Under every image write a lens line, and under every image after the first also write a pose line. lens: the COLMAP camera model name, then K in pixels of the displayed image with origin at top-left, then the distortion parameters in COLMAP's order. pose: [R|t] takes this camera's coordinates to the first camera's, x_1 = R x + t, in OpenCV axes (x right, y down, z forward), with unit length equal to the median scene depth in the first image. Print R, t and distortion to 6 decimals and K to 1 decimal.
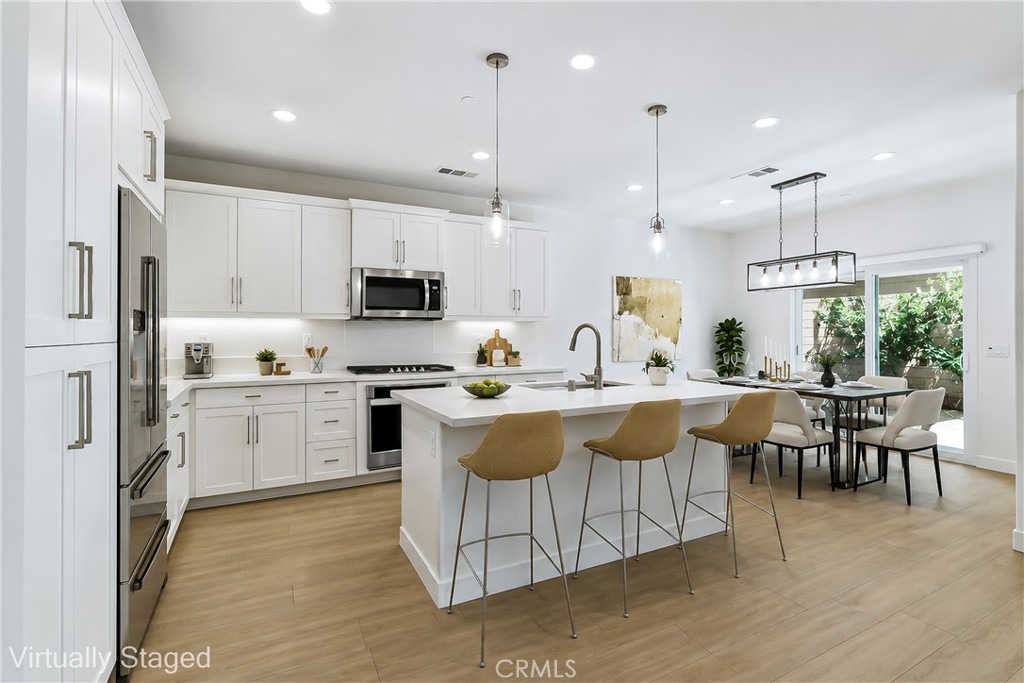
lens RADIAL K [[518.7, 0, 525.9], [0, 518.7, 324.9], [0, 0, 1]] dist [0.003391, 0.001279]
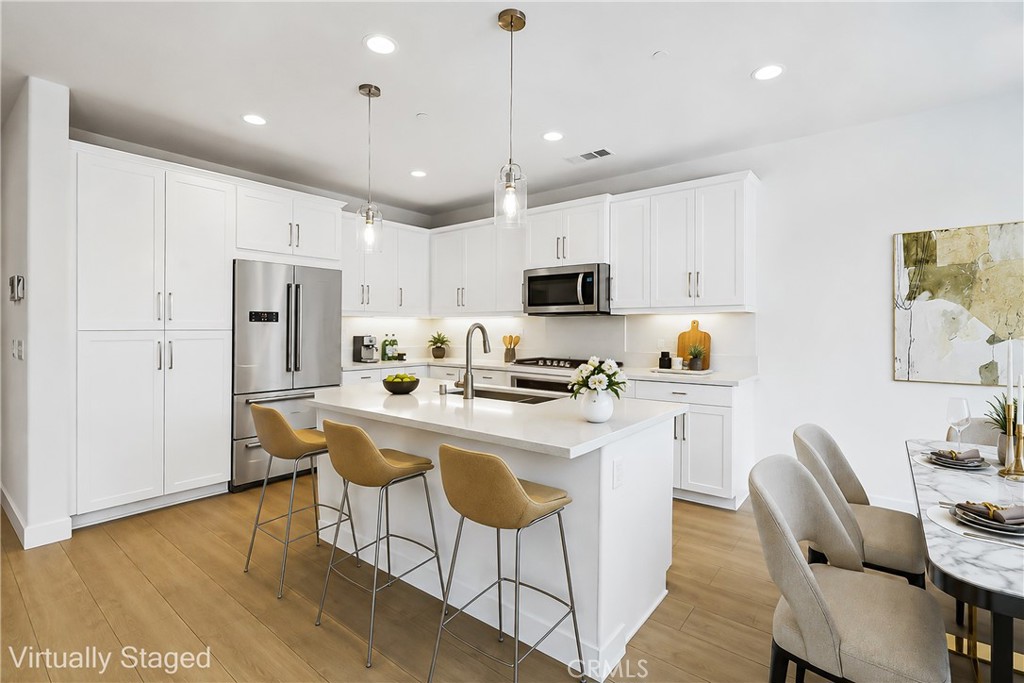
lens RADIAL K [[518.7, 0, 525.9], [0, 518.7, 324.9], [0, 0, 1]] dist [0.003391, 0.001279]
pose [[0.480513, 0.008605, -0.876946, 0.605002], [0.010156, 0.999830, 0.015376, -0.006202], [0.876929, -0.016295, 0.480344, 0.441277]]
